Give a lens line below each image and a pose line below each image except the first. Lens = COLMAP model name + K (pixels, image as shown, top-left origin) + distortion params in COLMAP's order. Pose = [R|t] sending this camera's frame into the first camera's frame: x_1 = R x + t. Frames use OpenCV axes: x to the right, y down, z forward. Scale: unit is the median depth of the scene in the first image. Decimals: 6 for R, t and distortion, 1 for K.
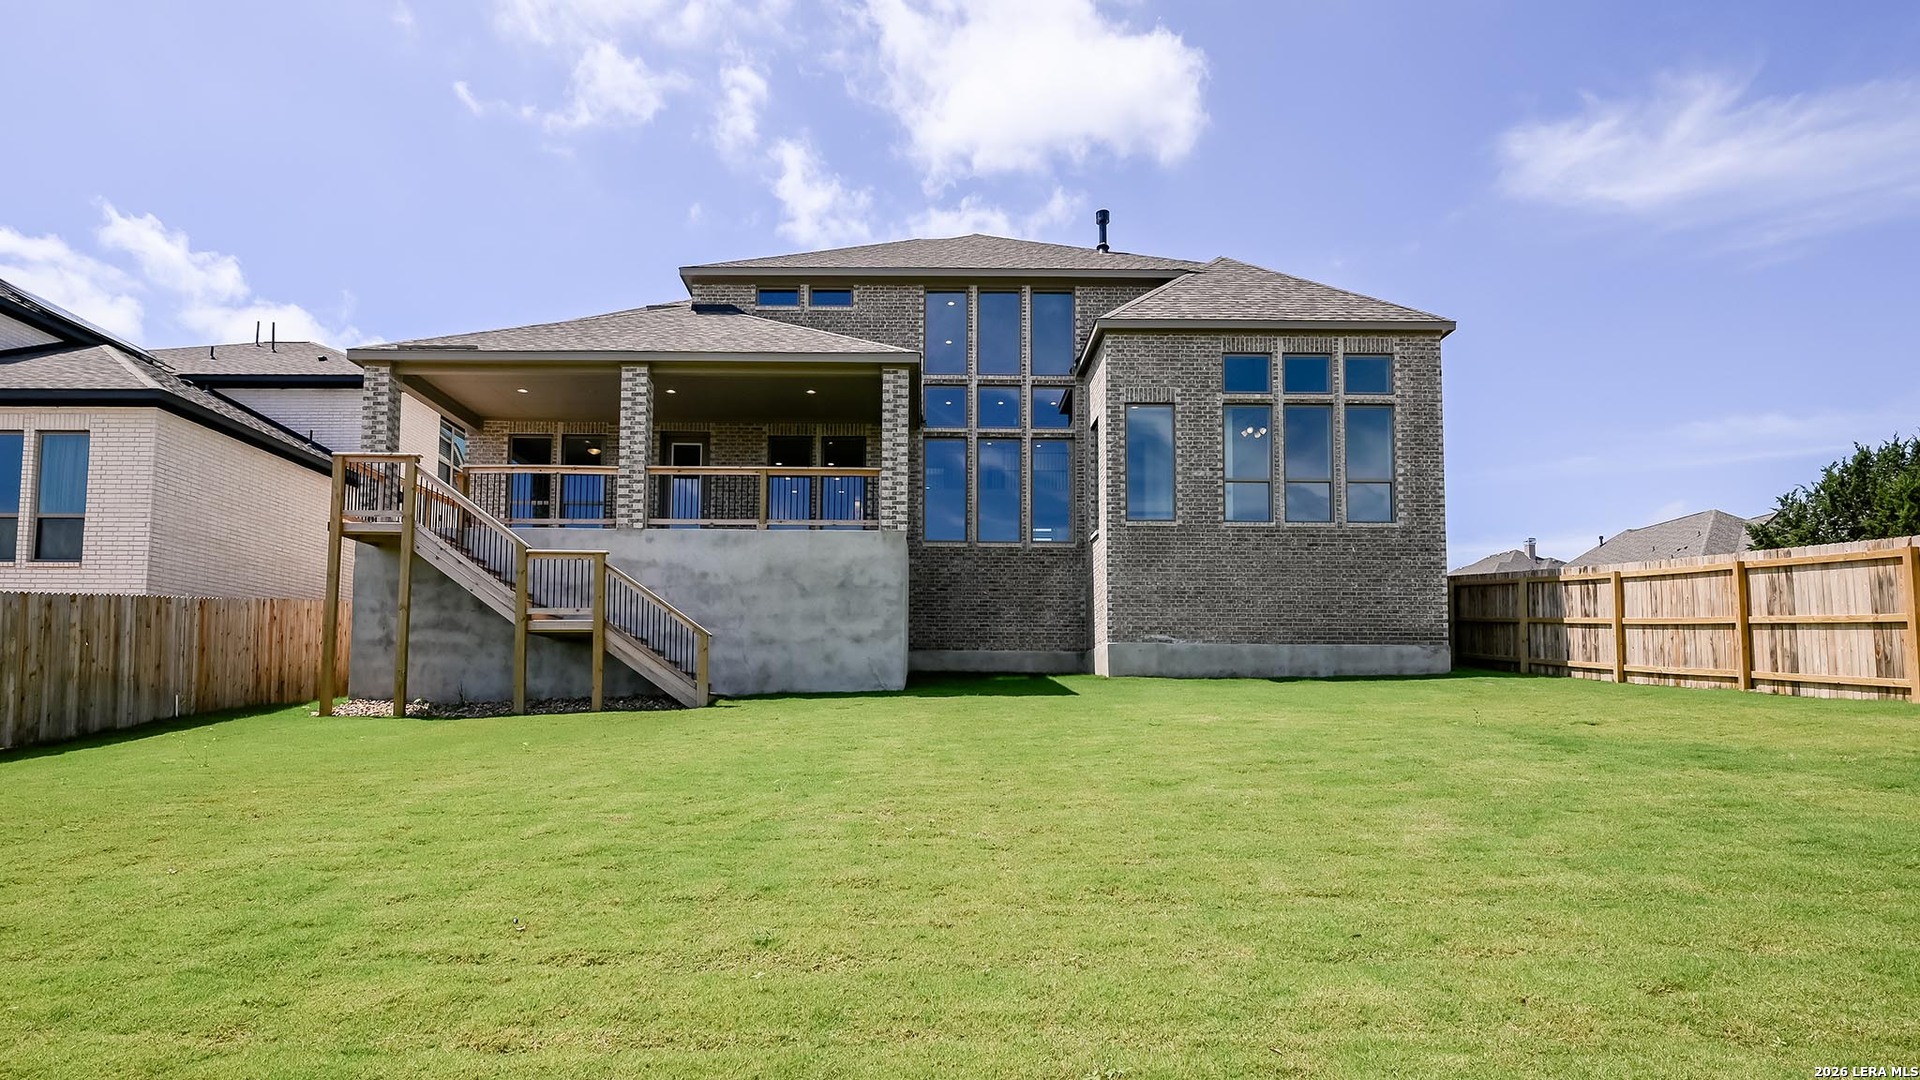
lens RADIAL K [[749.6, 0, 962.0], [0, 749.6, 676.4], [0, 0, 1]] dist [-0.000293, -0.000067]
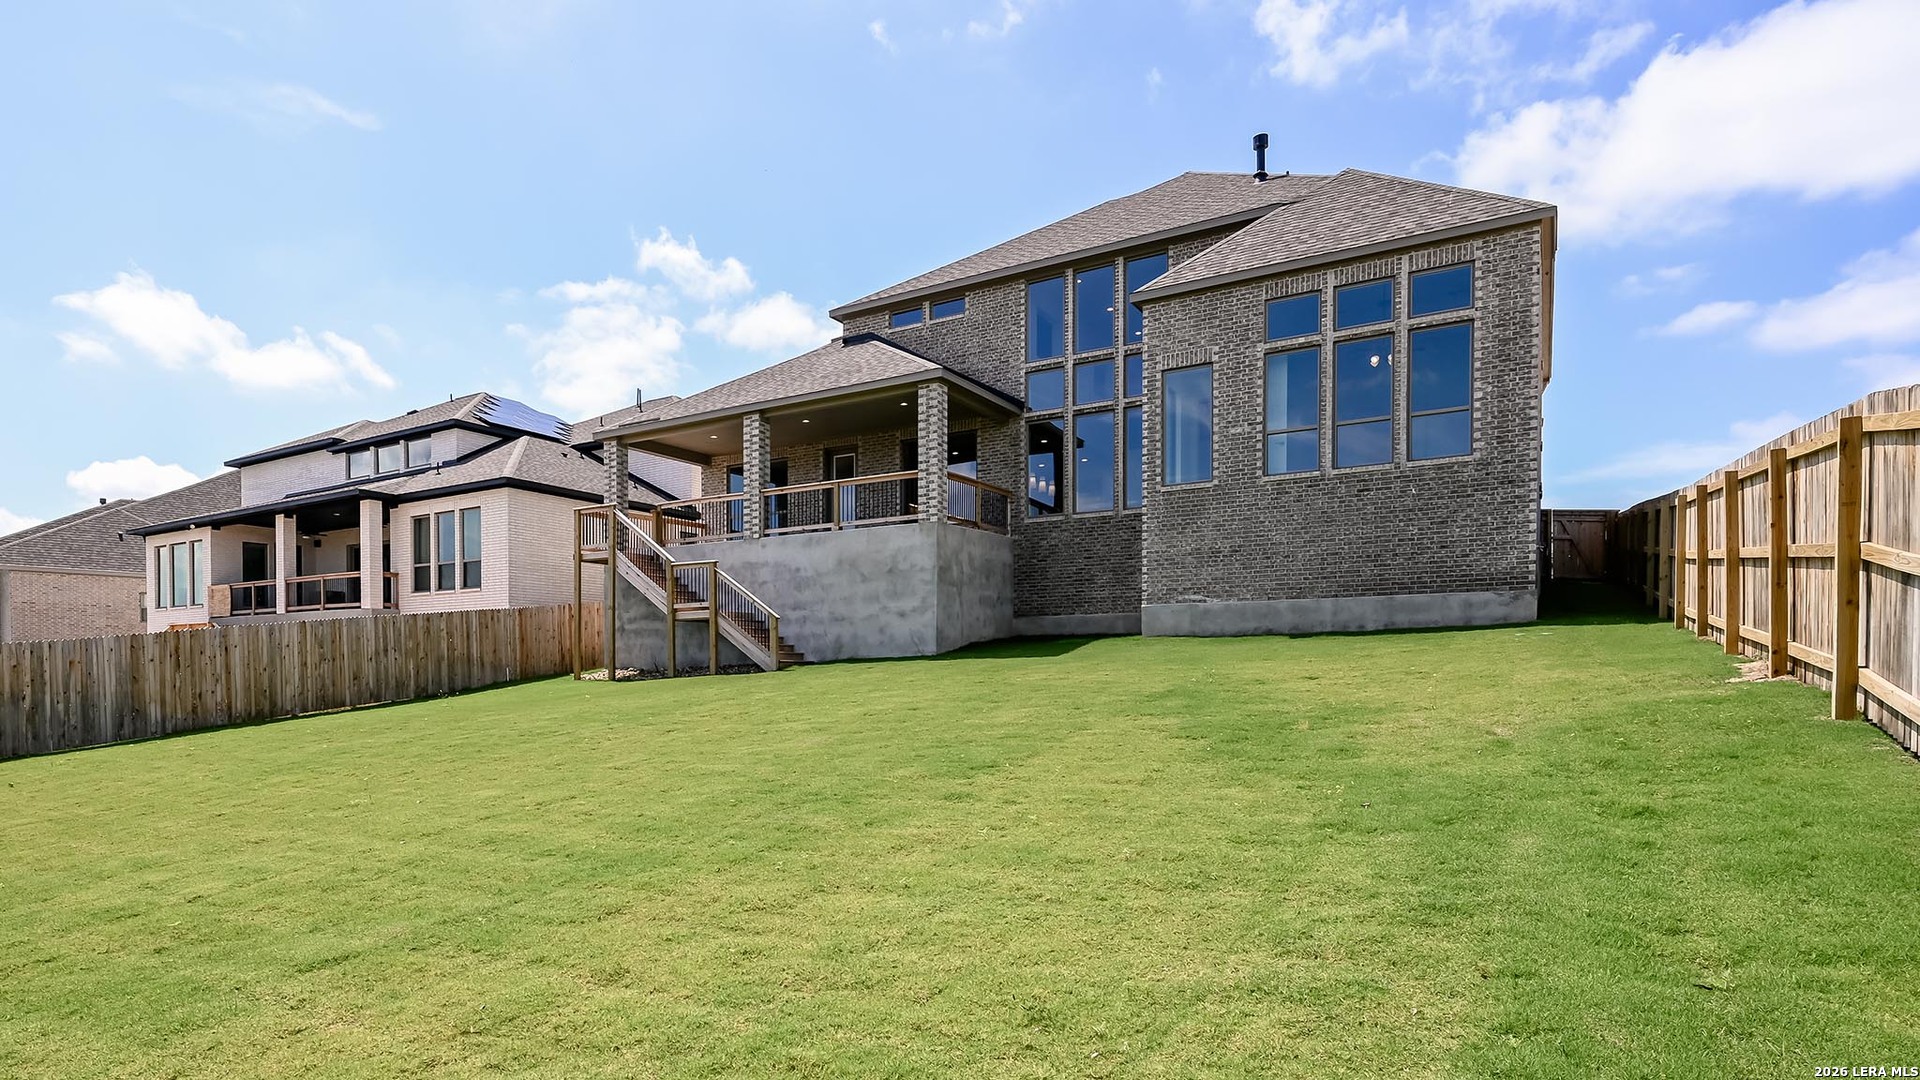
lens RADIAL K [[749.6, 0, 962.0], [0, 749.6, 676.4], [0, 0, 1]] dist [-0.000293, -0.000067]
pose [[0.914657, -0.009416, -0.404121, 0.391039], [0.031032, 0.998414, 0.046971, -0.002218], [0.403037, -0.055503, 0.913499, -0.077875]]
